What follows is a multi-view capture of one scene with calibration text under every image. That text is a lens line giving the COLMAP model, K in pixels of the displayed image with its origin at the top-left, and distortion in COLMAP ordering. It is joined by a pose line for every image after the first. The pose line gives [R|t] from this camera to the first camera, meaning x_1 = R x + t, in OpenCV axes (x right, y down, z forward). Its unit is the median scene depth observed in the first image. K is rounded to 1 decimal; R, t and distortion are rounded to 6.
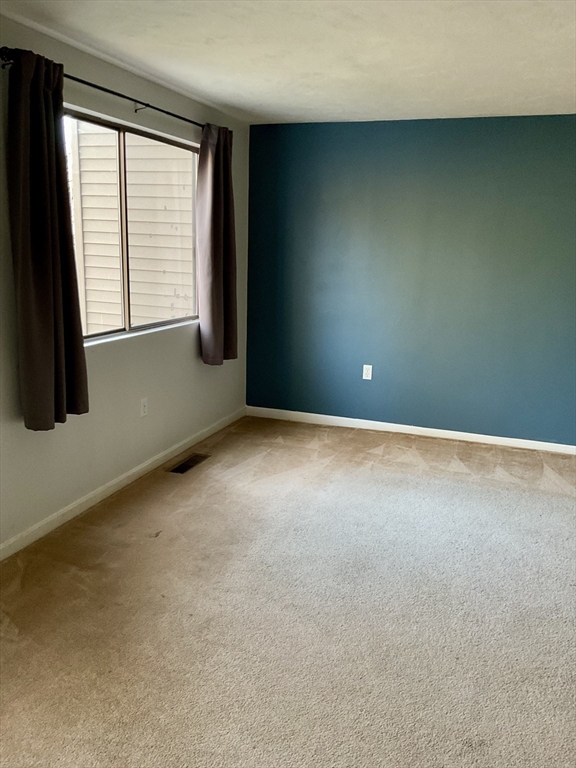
lens RADIAL K [[631.6, 0, 287.5], [0, 631.6, 380.3], [0, 0, 1]] dist [0.116297, -0.221113]
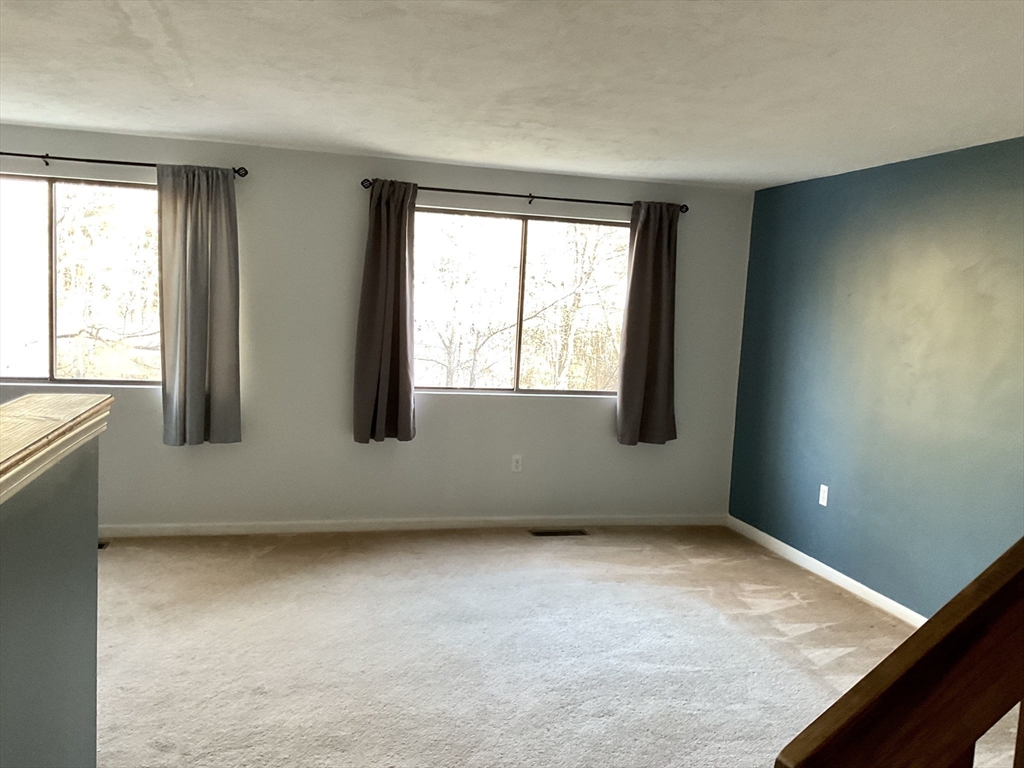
lens RADIAL K [[842.1, 0, 512.0], [0, 842.1, 384.0], [0, 0, 1]] dist [0.116297, -0.221113]
pose [[0.562462, 0.083729, -0.822572, 0.949231], [-0.211286, 0.976384, -0.045088, -0.023440], [0.799371, 0.199158, 0.566870, 0.162405]]
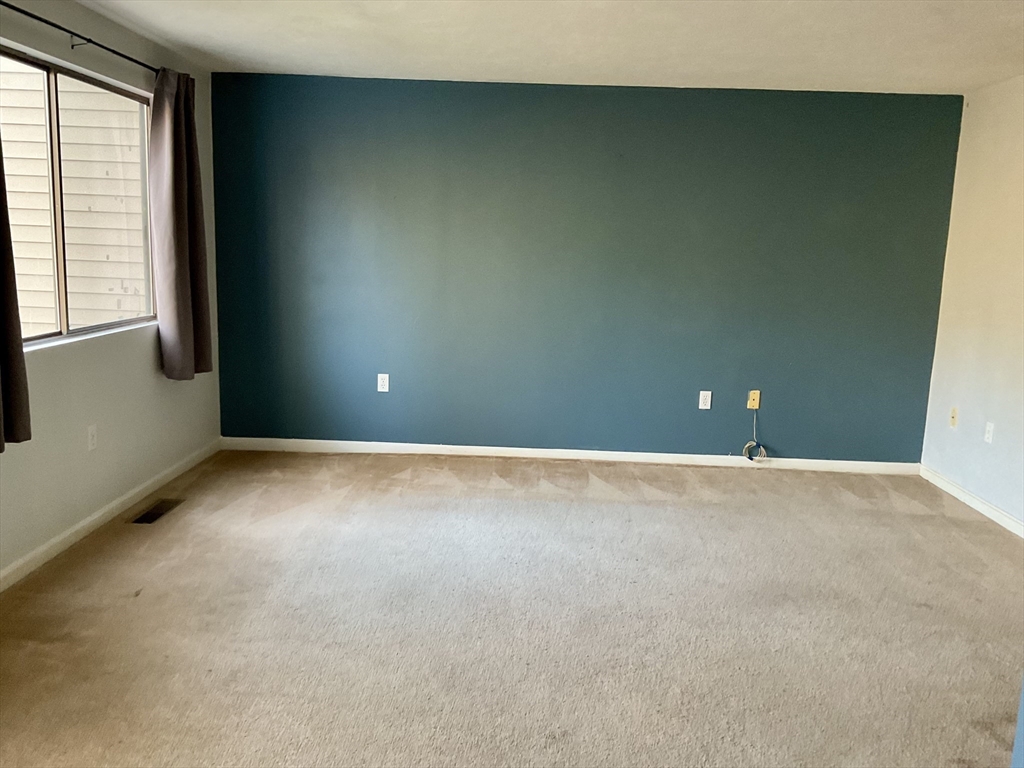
lens RADIAL K [[842.1, 0, 512.0], [0, 842.1, 384.0], [0, 0, 1]] dist [0.116297, -0.221113]
pose [[0.949043, -0.048771, 0.311349, -0.070496], [0.061180, 0.997670, -0.030207, 0.041078], [-0.309150, 0.047716, 0.949815, -0.103098]]
